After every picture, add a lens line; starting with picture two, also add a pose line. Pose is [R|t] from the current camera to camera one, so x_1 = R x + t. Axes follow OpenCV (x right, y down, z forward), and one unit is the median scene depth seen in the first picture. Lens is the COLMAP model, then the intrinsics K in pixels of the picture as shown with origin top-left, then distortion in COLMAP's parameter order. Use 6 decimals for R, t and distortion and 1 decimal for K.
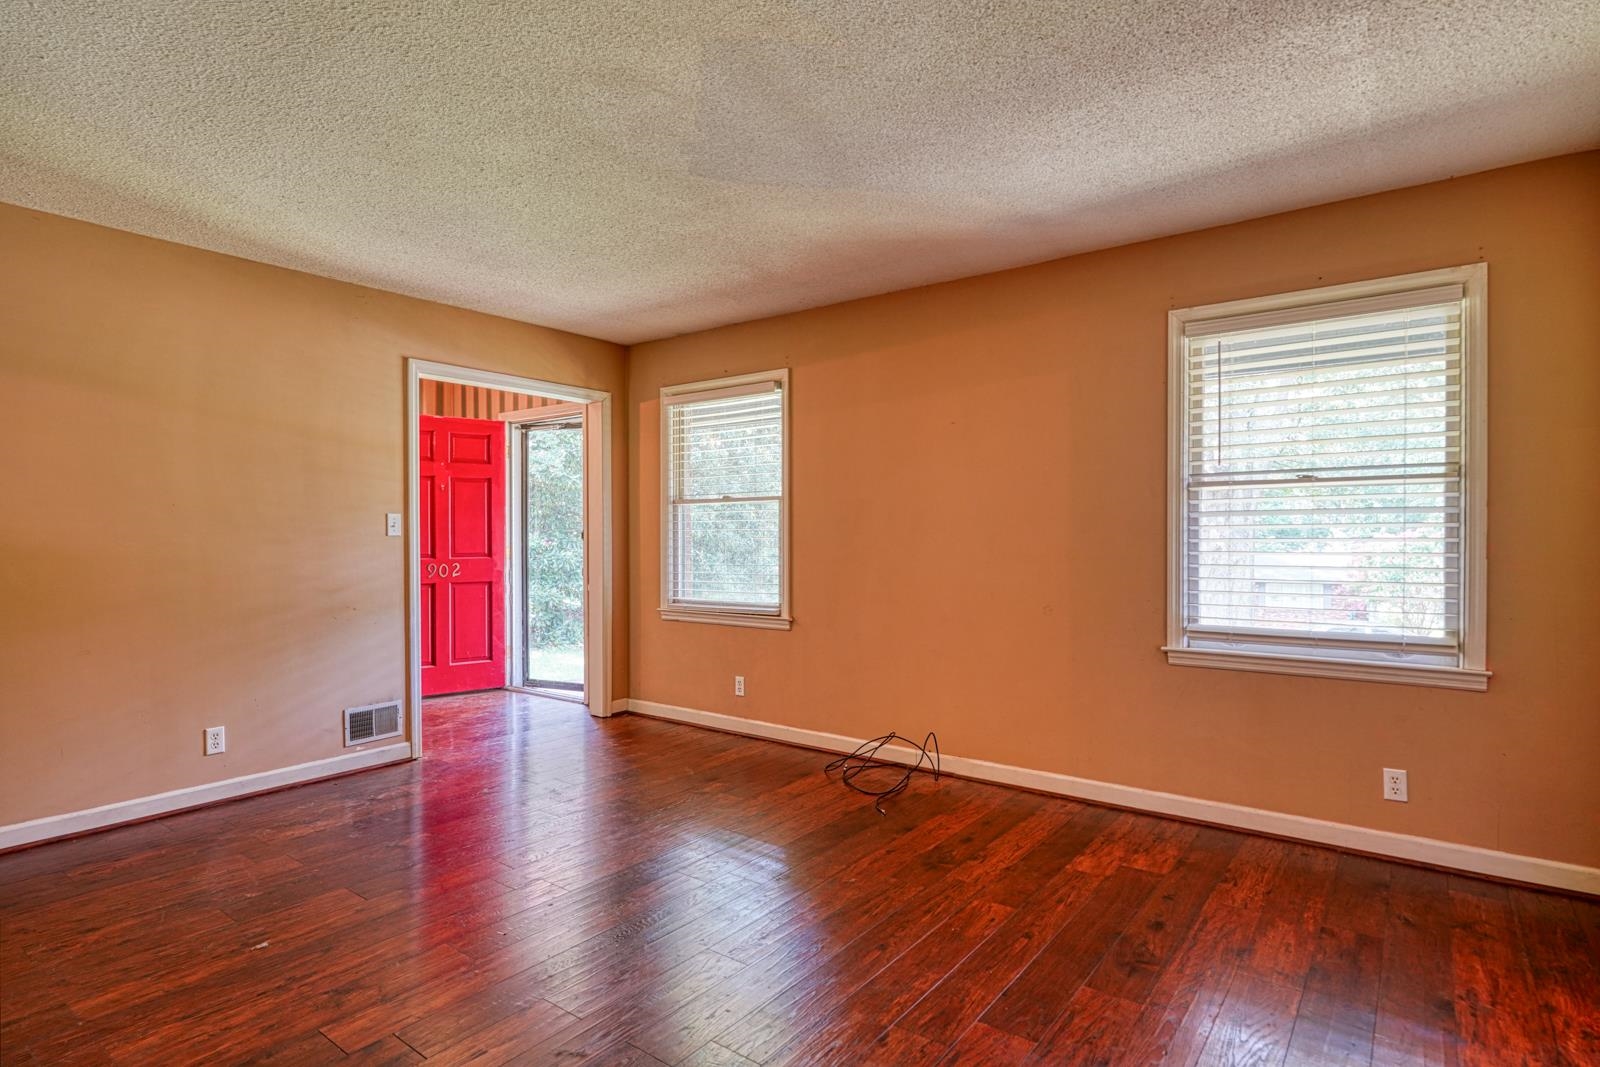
lens RADIAL K [[837.0, 0, 800.0], [0, 837.0, 533.5], [0, 0, 1]] dist [-0.000498, 0.000214]
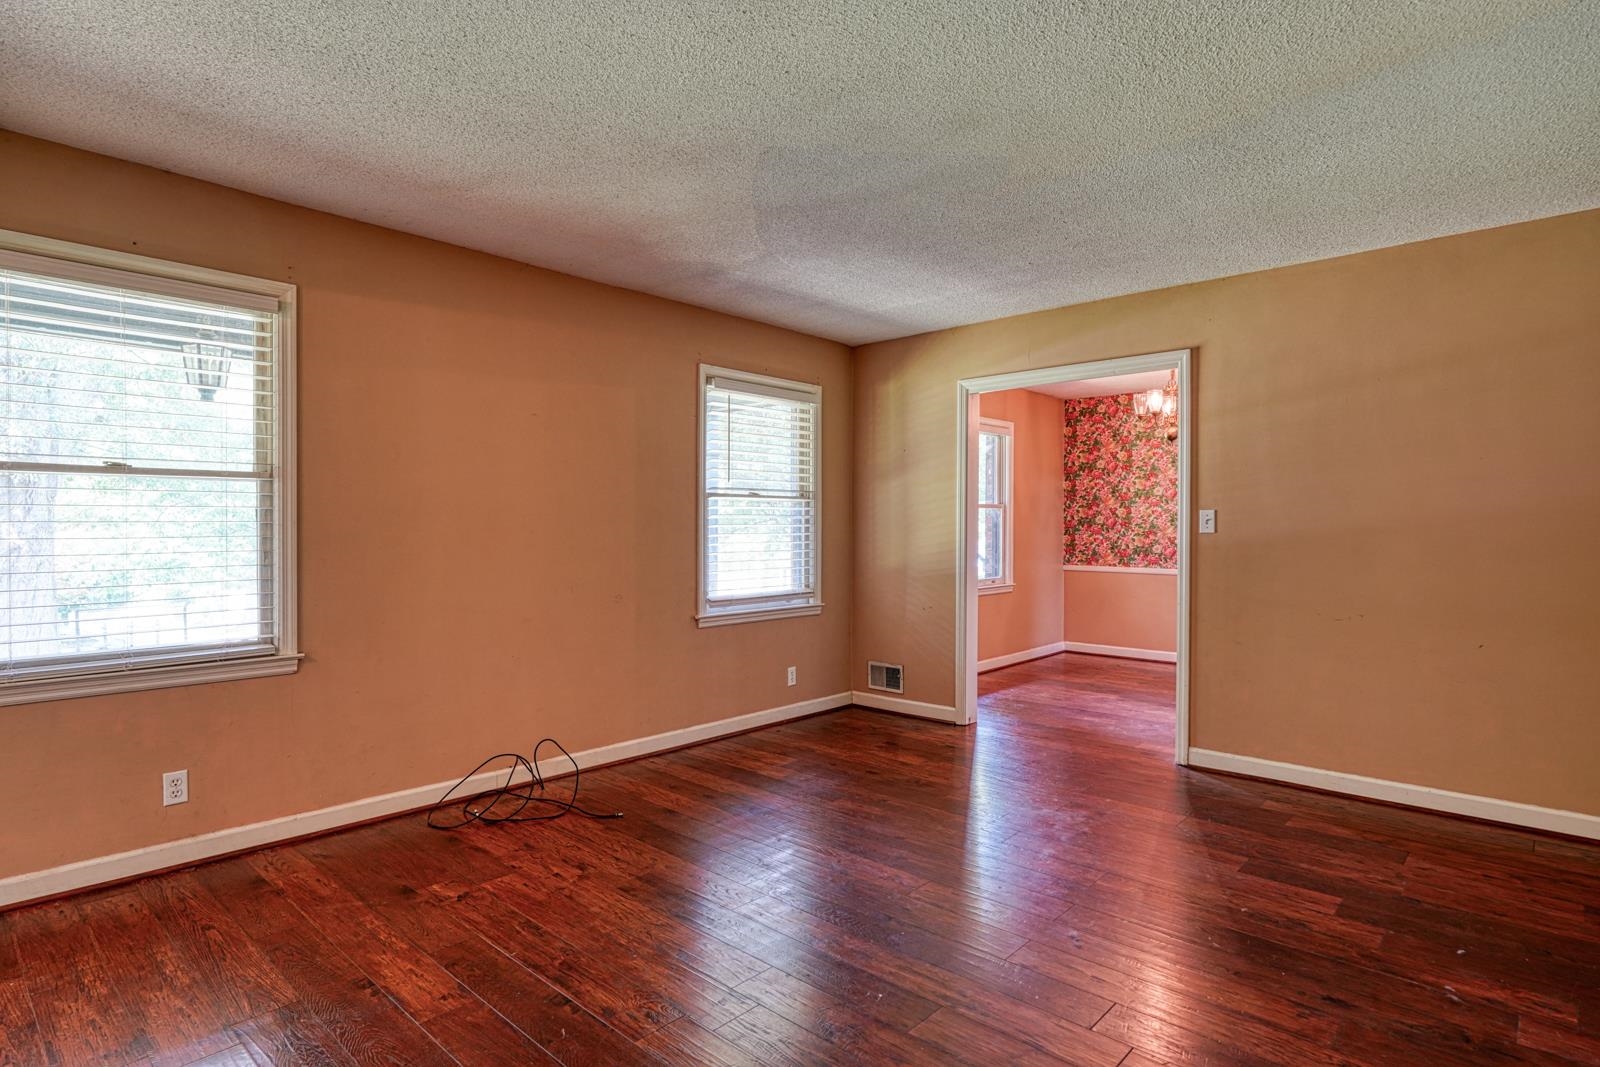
lens RADIAL K [[853.8, 0, 800.0], [0, 853.8, 533.5], [0, 0, 1]] dist [0.038809, -0.000106]
pose [[0.101574, -0.003856, 0.994820, -0.897388], [-0.001615, 0.999991, 0.004041, -0.000902], [-0.994827, -0.002017, 0.101567, 0.701892]]
